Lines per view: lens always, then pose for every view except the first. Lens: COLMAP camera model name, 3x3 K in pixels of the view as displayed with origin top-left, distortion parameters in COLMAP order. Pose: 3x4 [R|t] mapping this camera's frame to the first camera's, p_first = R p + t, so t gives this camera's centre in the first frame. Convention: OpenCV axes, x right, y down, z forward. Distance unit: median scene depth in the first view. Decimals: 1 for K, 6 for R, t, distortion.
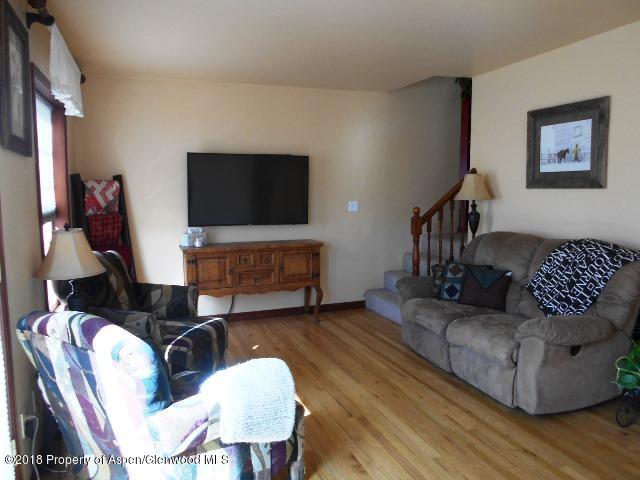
lens RADIAL K [[483.2, 0, 320.0], [0, 483.2, 240.0], [0, 0, 1]] dist [-0.106763, 0.155692]
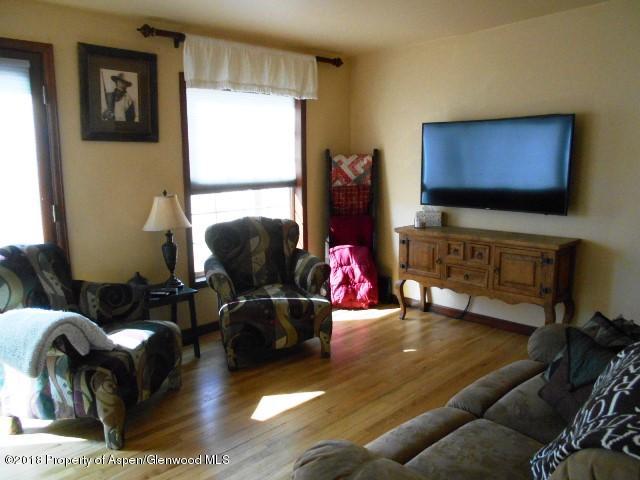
lens RADIAL K [[483.2, 0, 320.0], [0, 483.2, 240.0], [0, 0, 1]] dist [-0.106763, 0.155692]
pose [[0.404359, 0.145578, -0.902940, 0.518256], [-0.086164, 0.988924, 0.120854, -0.058338], [0.910533, 0.028933, 0.412424, 0.476514]]
